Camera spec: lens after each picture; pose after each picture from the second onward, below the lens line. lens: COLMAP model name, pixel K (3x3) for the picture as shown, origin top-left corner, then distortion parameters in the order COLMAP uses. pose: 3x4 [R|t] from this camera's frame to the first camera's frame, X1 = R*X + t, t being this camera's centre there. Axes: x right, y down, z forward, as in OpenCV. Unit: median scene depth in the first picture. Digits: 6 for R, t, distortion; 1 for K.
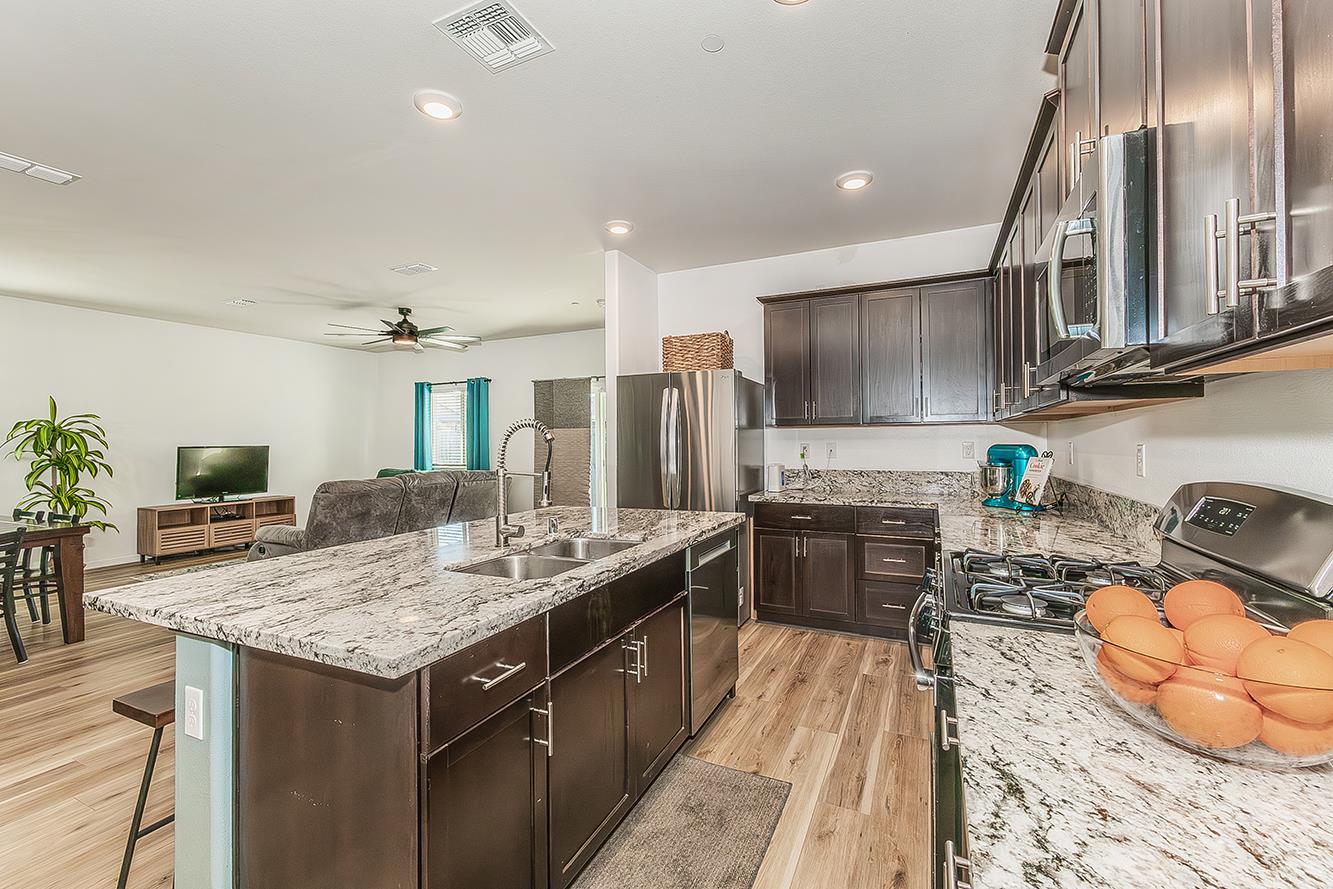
lens RADIAL K [[564.8, 0, 666.7], [0, 564.8, 441.0], [0, 0, 1]] dist [0.012839, 0.000337]
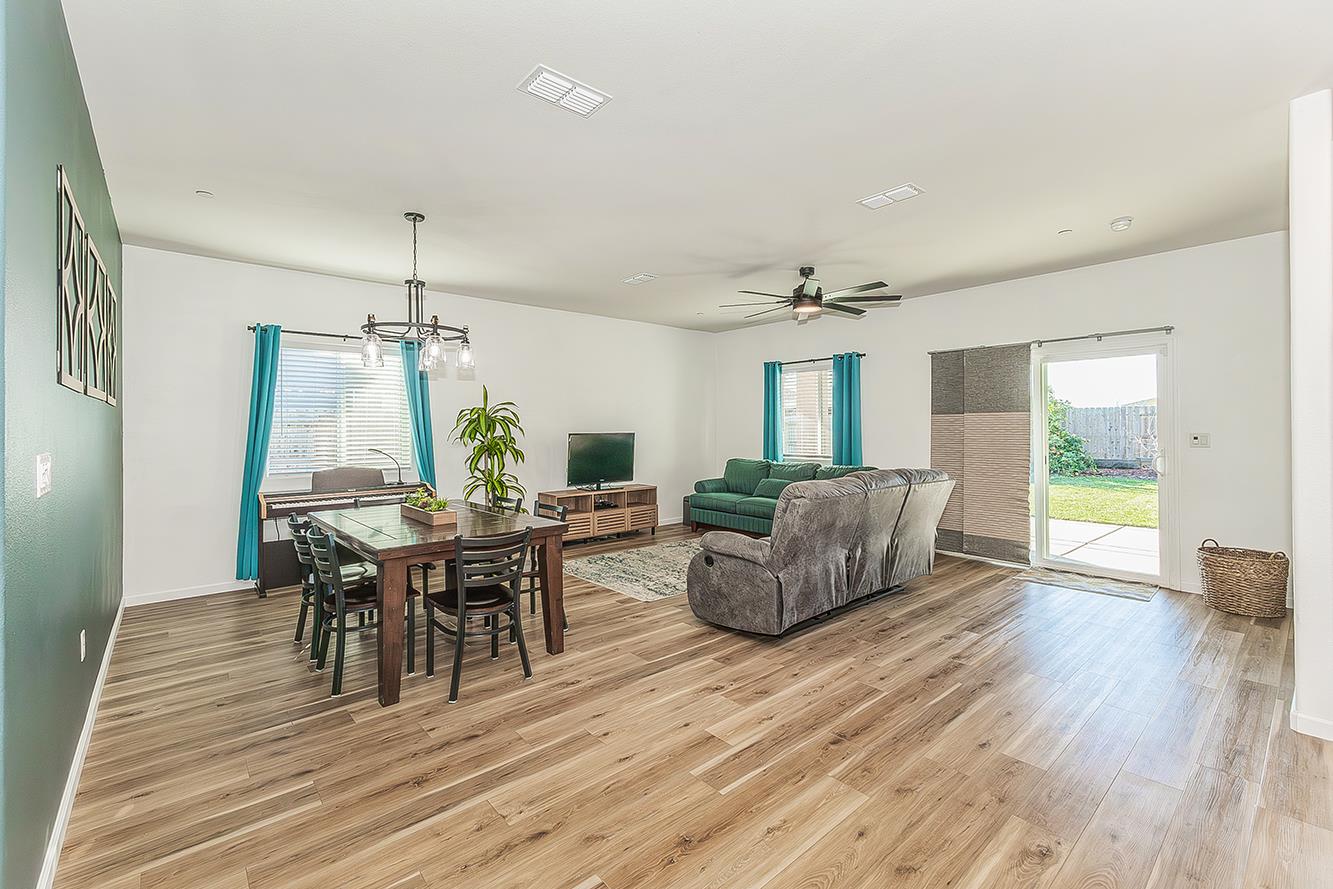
lens RADIAL K [[564.8, 0, 655.4], [0, 564.8, 433.4], [0, 0, 1]] dist [0.012839, 0.000337]
pose [[0.918235, 0.008422, -0.395946, -0.304343], [-0.004029, 0.999921, 0.011923, -0.002281], [0.396015, -0.009353, 0.918196, 0.140507]]
